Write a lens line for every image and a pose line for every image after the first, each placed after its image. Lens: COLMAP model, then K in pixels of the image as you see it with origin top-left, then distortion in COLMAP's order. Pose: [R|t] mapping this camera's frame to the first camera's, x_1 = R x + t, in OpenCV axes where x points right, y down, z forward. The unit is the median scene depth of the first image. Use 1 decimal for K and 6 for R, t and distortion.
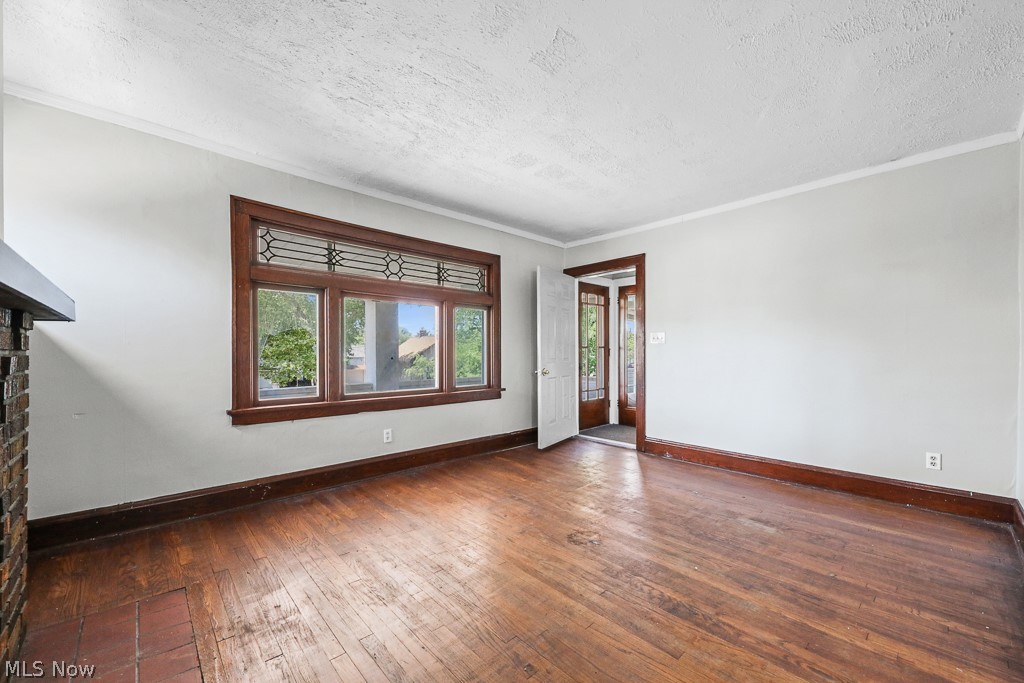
lens RADIAL K [[418.0, 0, 513.2], [0, 418.0, 349.7], [0, 0, 1]] dist [0.038887, -0.000109]
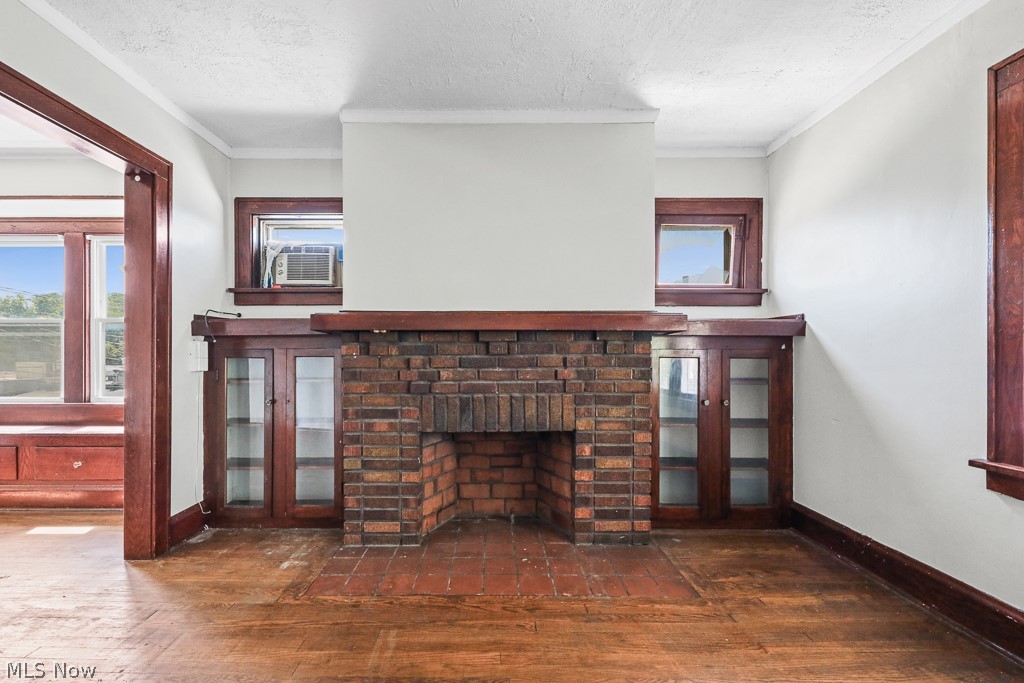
lens RADIAL K [[415.0, 0, 488.8], [0, 415.0, 359.5], [0, 0, 1]] dist [0.011750, -0.000046]
pose [[-0.689168, 0.002433, -0.724598, 0.196536], [0.001594, 0.999997, 0.001842, 0.010919], [0.724600, 0.000115, -0.689169, 1.043288]]
